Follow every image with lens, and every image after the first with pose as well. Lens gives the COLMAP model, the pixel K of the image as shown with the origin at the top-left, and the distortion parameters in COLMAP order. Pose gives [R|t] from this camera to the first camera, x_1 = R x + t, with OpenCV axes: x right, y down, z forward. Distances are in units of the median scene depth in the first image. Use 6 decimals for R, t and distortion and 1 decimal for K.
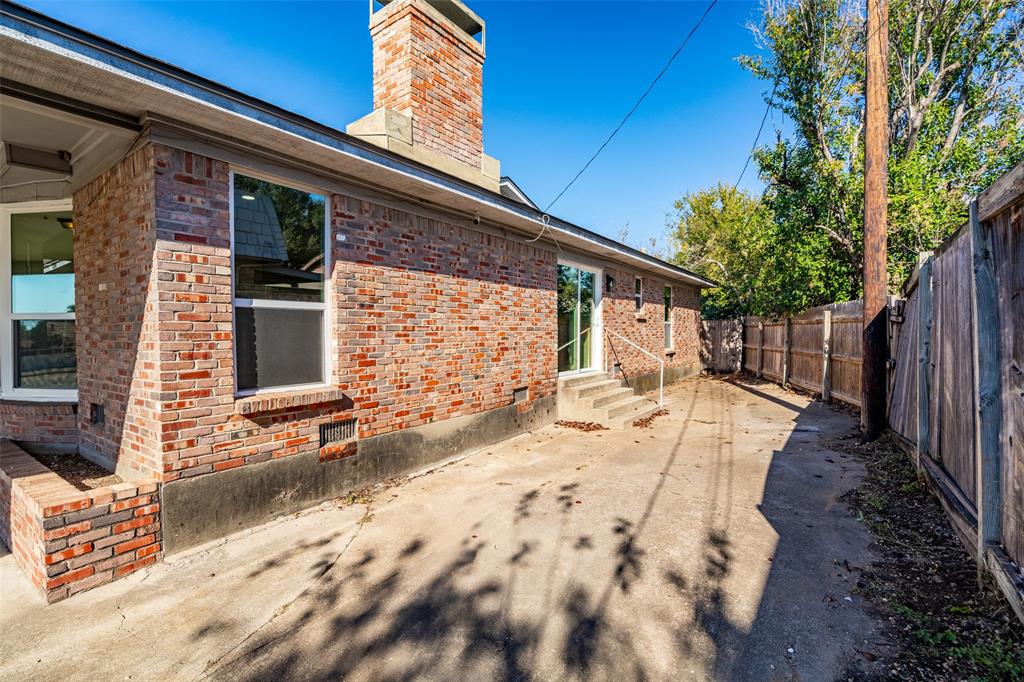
lens RADIAL K [[465.0, 0, 511.1], [0, 465.0, 341.0], [0, 0, 1]] dist [-0.002846, 0.000594]
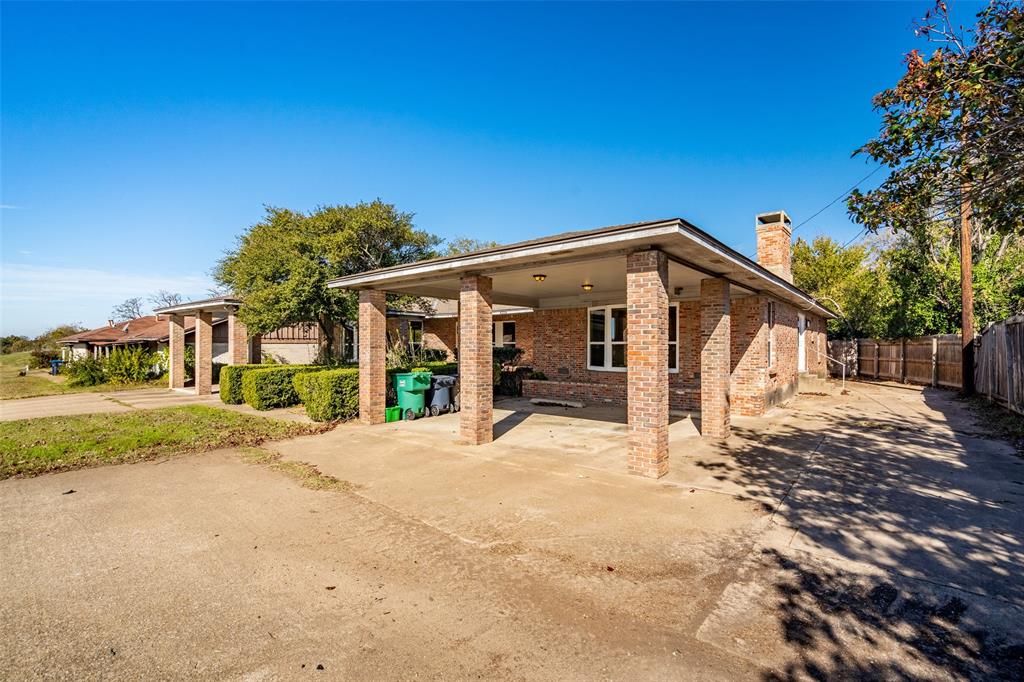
lens RADIAL K [[465.0, 0, 513.4], [0, 465.0, 340.9], [0, 0, 1]] dist [-0.002846, 0.000594]
pose [[0.997823, 0.004025, -0.065832, -0.895725], [-0.006074, 0.999503, -0.030947, 0.013201], [0.065675, 0.031280, 0.997351, -0.984294]]
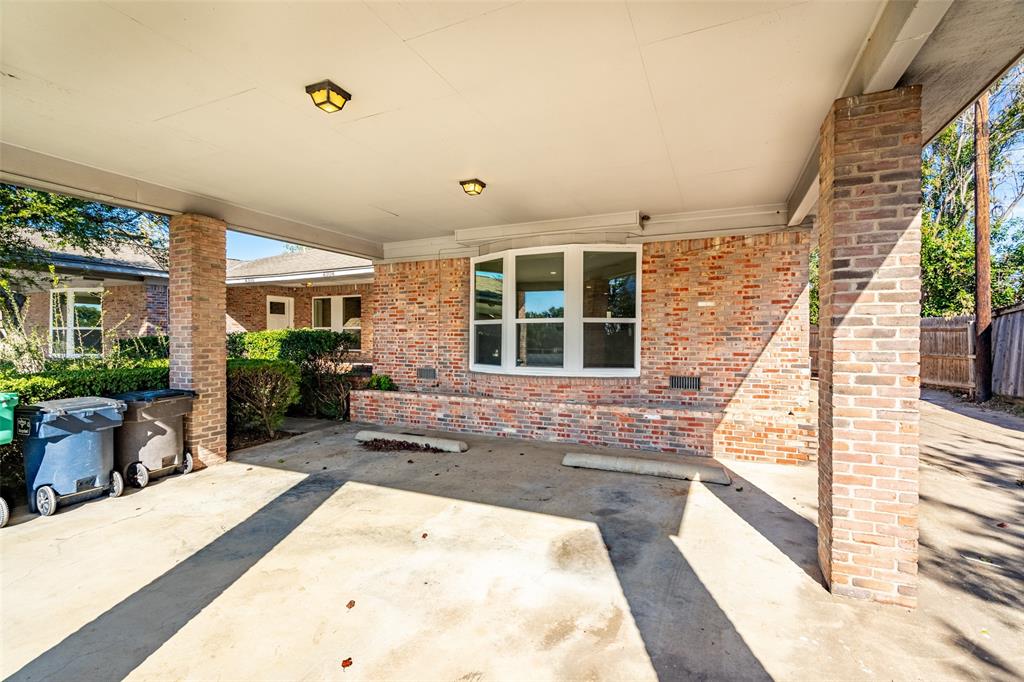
lens RADIAL K [[465.0, 0, 512.1], [0, 465.0, 341.7], [0, 0, 1]] dist [-0.002846, 0.000594]
pose [[0.981817, 0.005514, 0.189748, -0.830139], [-0.002943, 0.999900, -0.013830, 0.017871], [-0.189806, 0.013020, 0.981735, -0.186698]]
